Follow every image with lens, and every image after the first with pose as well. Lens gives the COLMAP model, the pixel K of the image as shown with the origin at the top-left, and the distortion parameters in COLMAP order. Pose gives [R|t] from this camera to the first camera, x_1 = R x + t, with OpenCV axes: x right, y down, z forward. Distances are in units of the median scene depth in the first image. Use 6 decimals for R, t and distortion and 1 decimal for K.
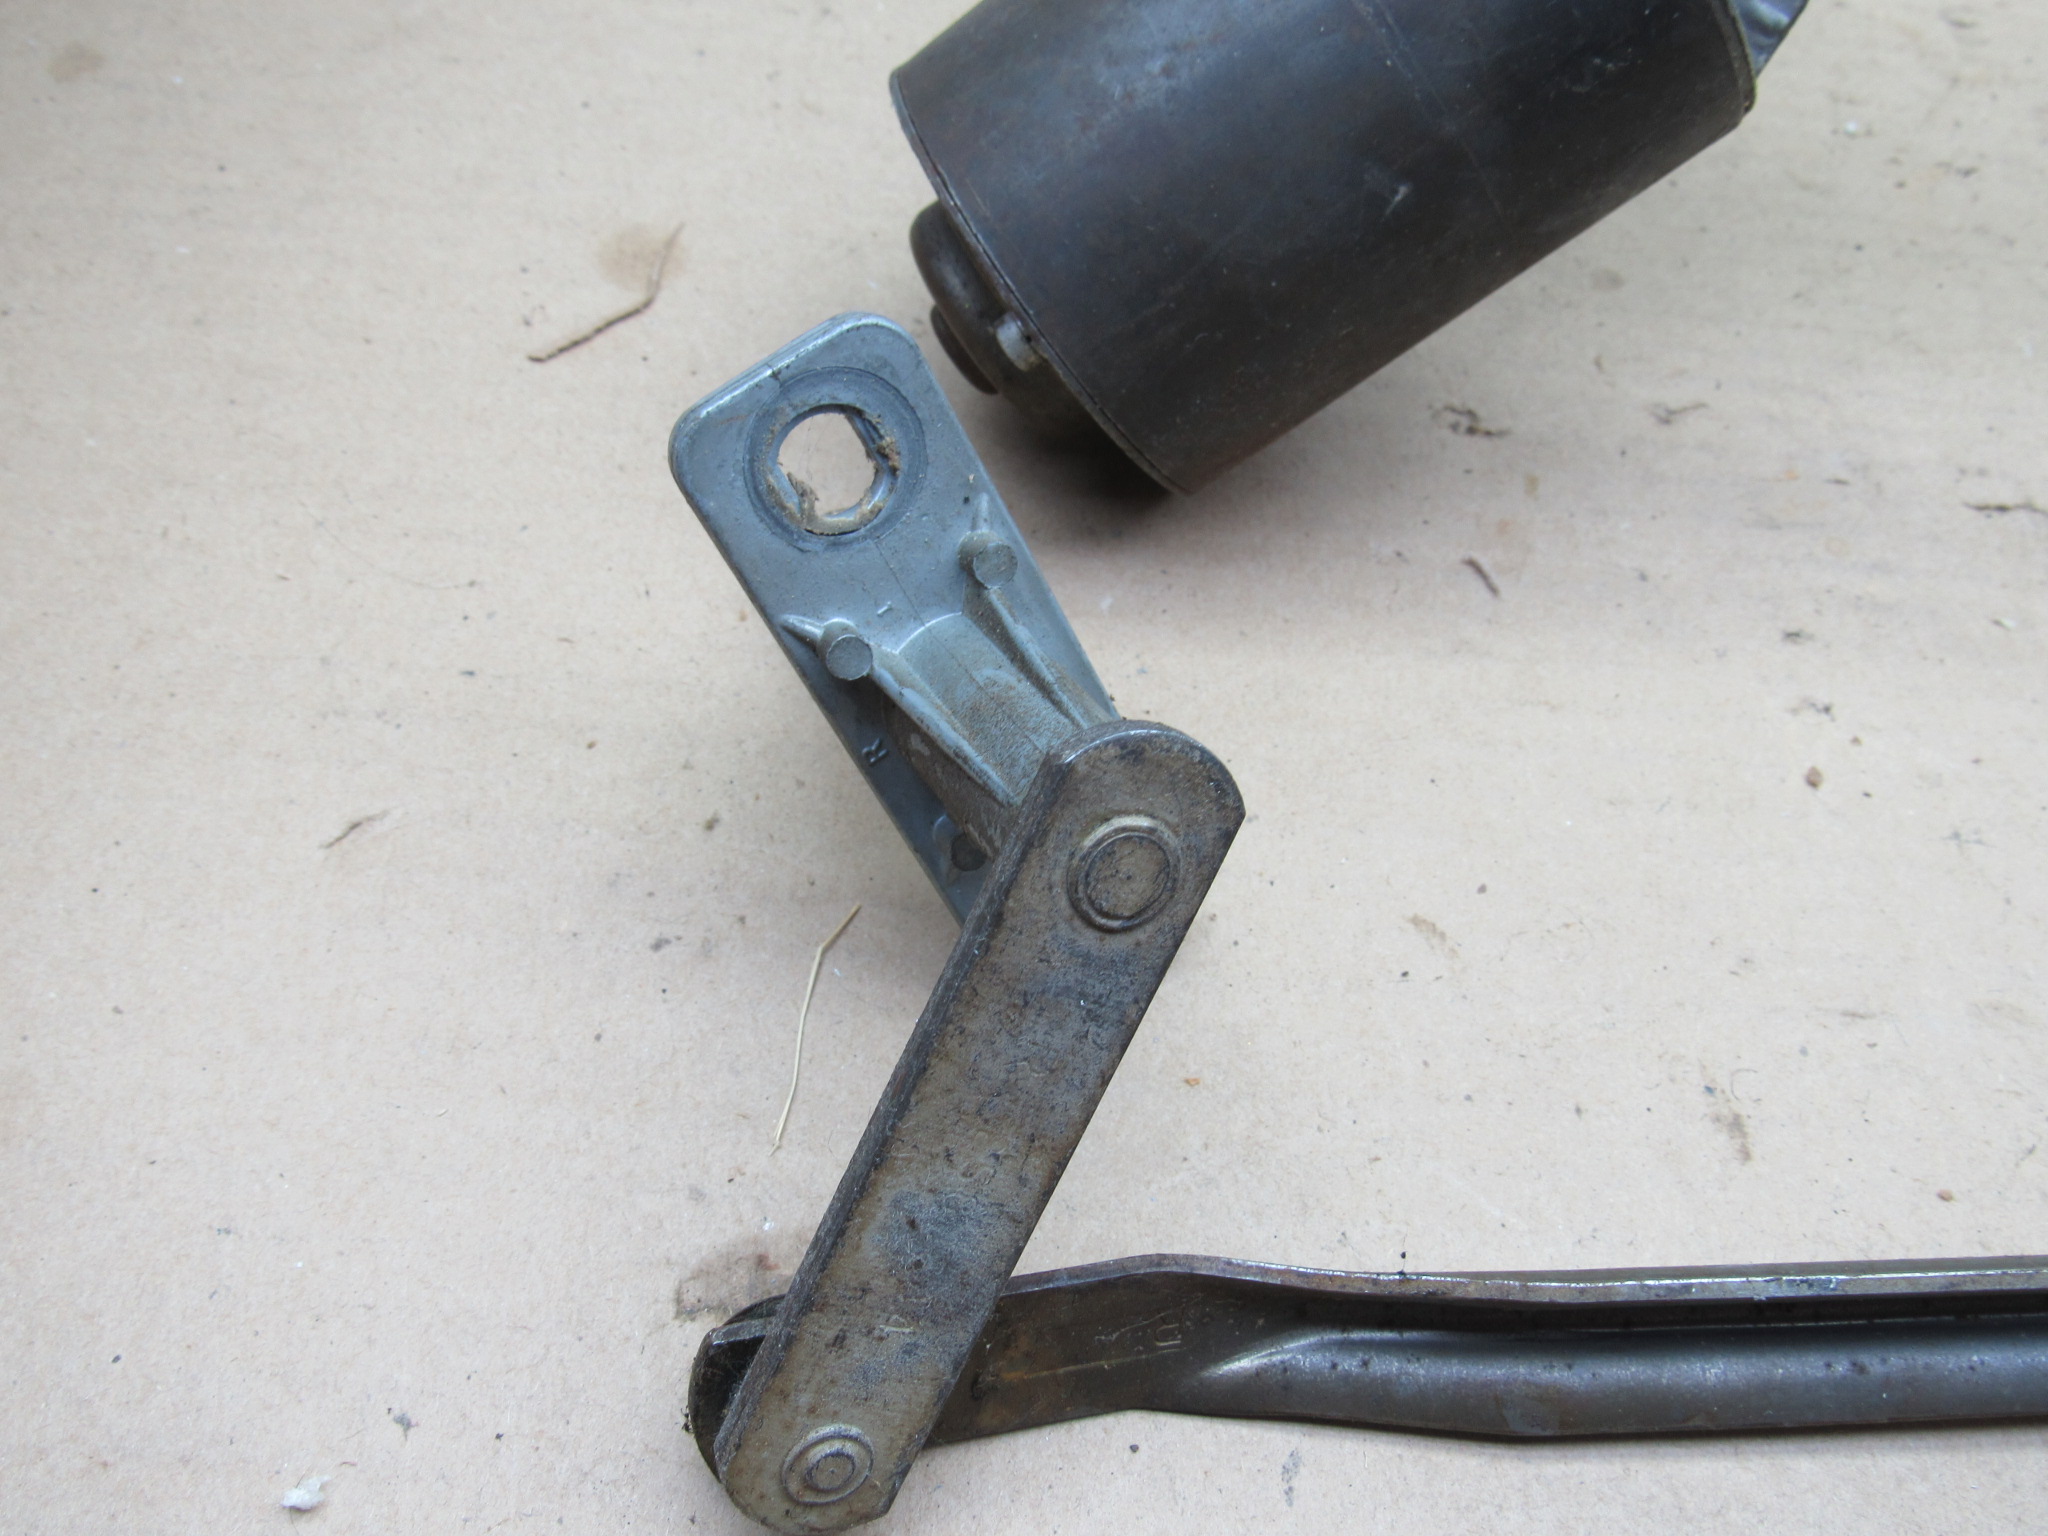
lens RADIAL K [[1830.2, 0, 1029.0], [0, 1830.2, 768.8], [0, 0, 1]] dist [-0.046024, 0.012626]
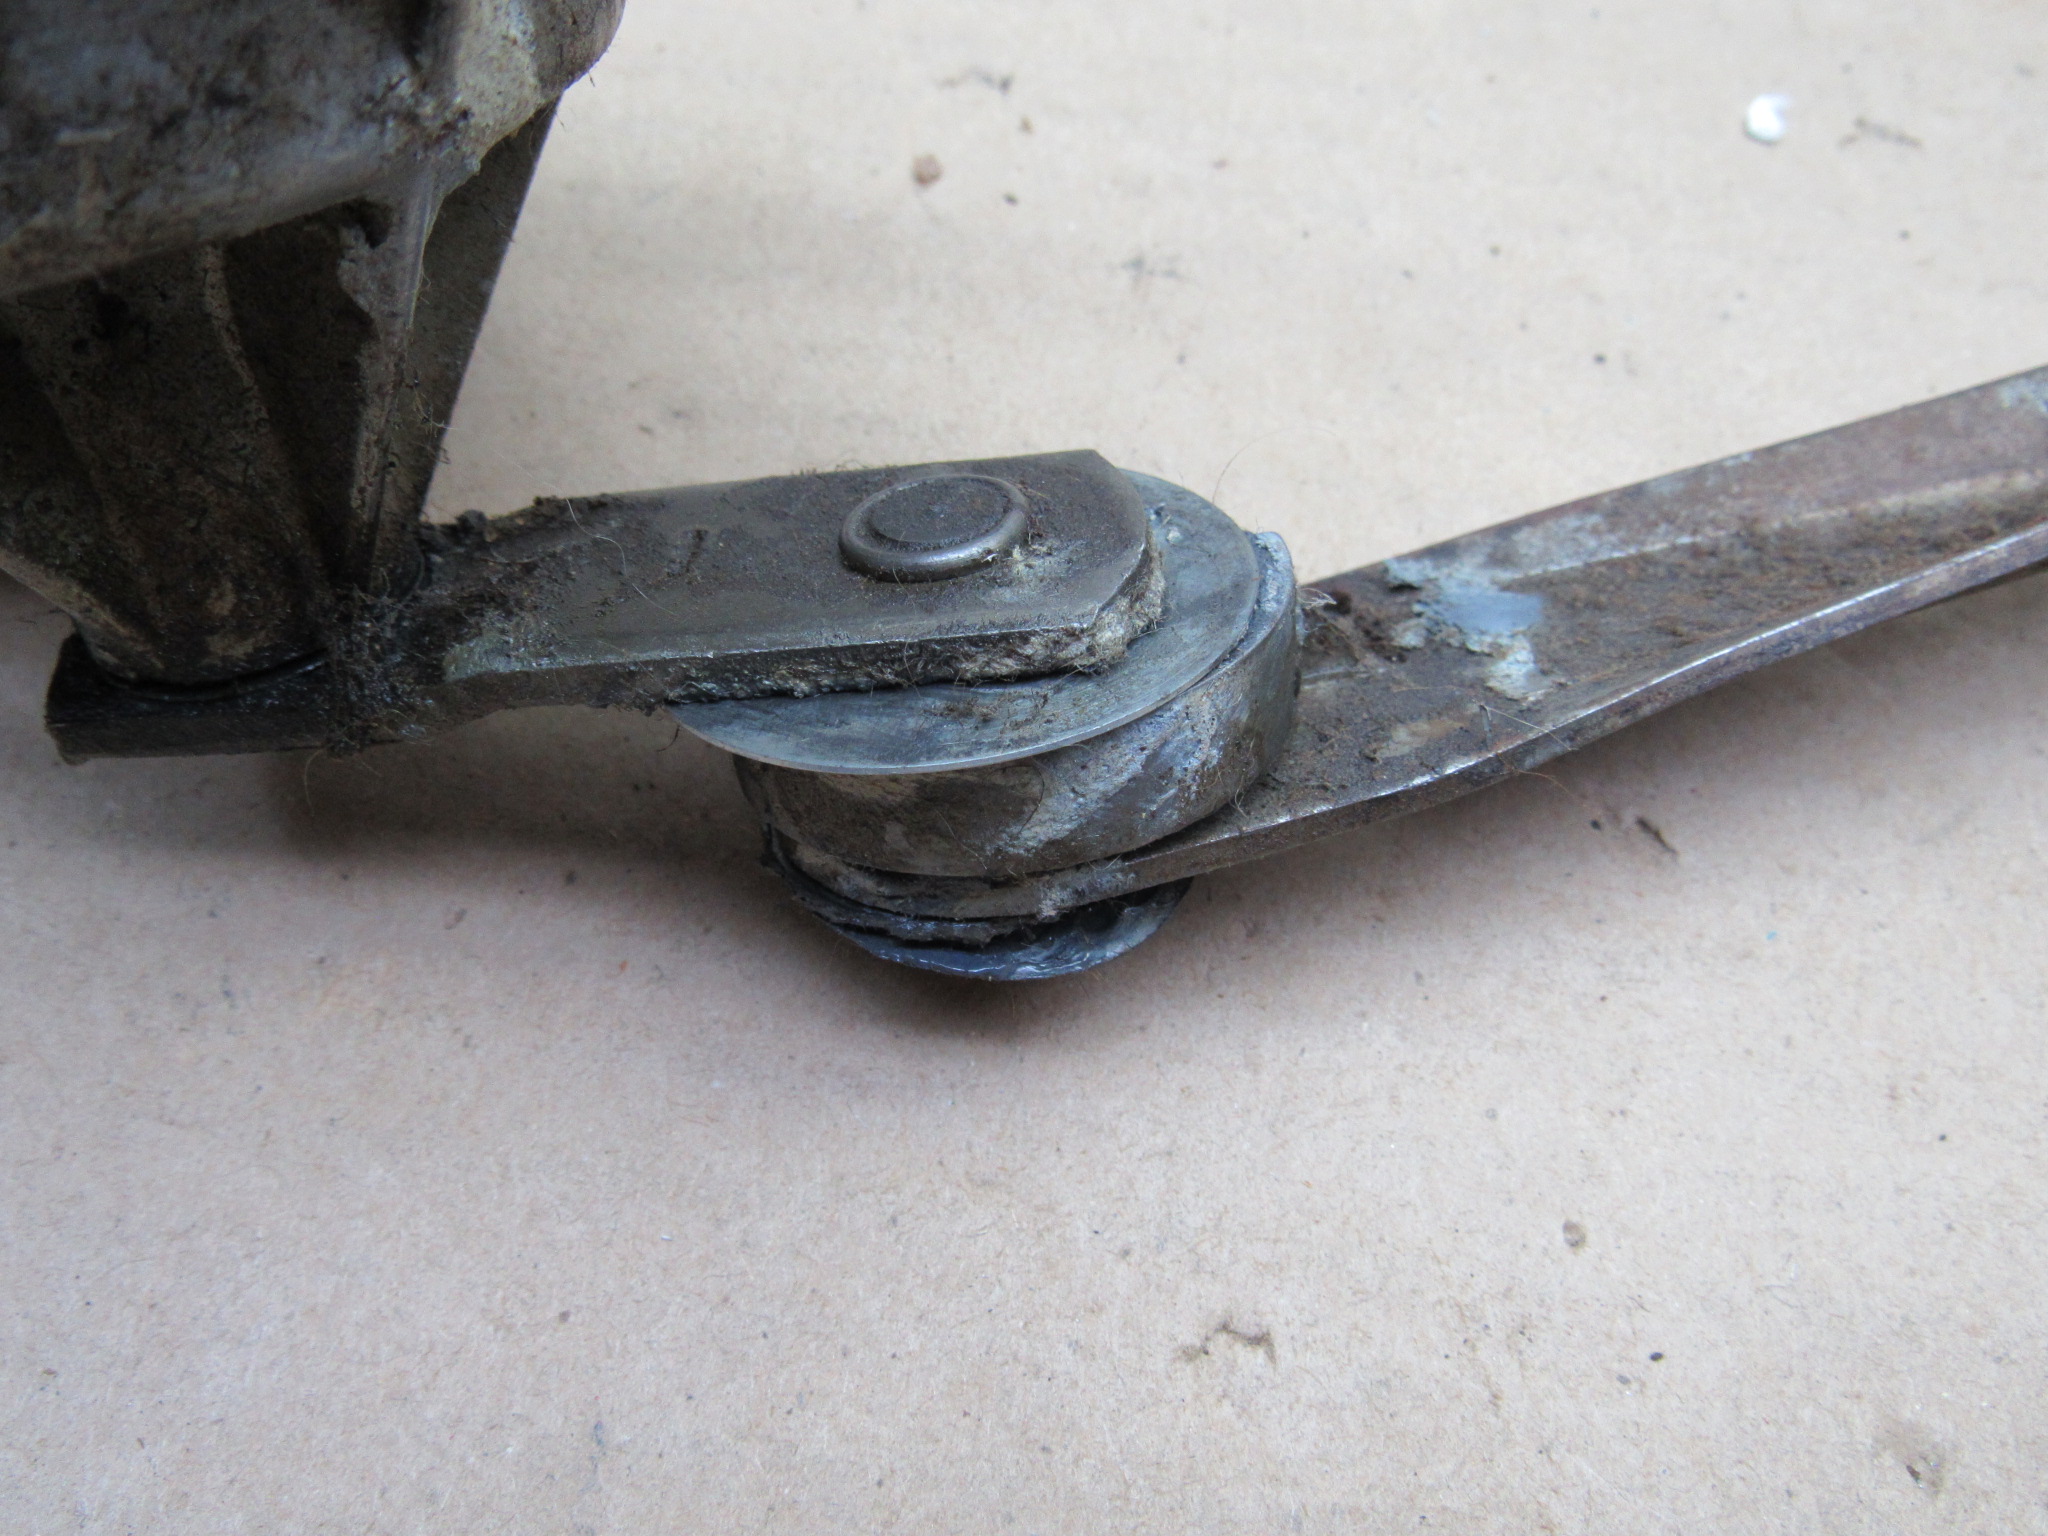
lens RADIAL K [[1830.2, 0, 1029.0], [0, 1830.2, 768.8], [0, 0, 1]] dist [-0.046024, 0.012626]
pose [[0.995228, 0.053819, -0.081392, 0.497772], [-0.045366, 0.993713, 0.102356, 0.136947], [0.086389, -0.098175, 0.991412, 0.330118]]
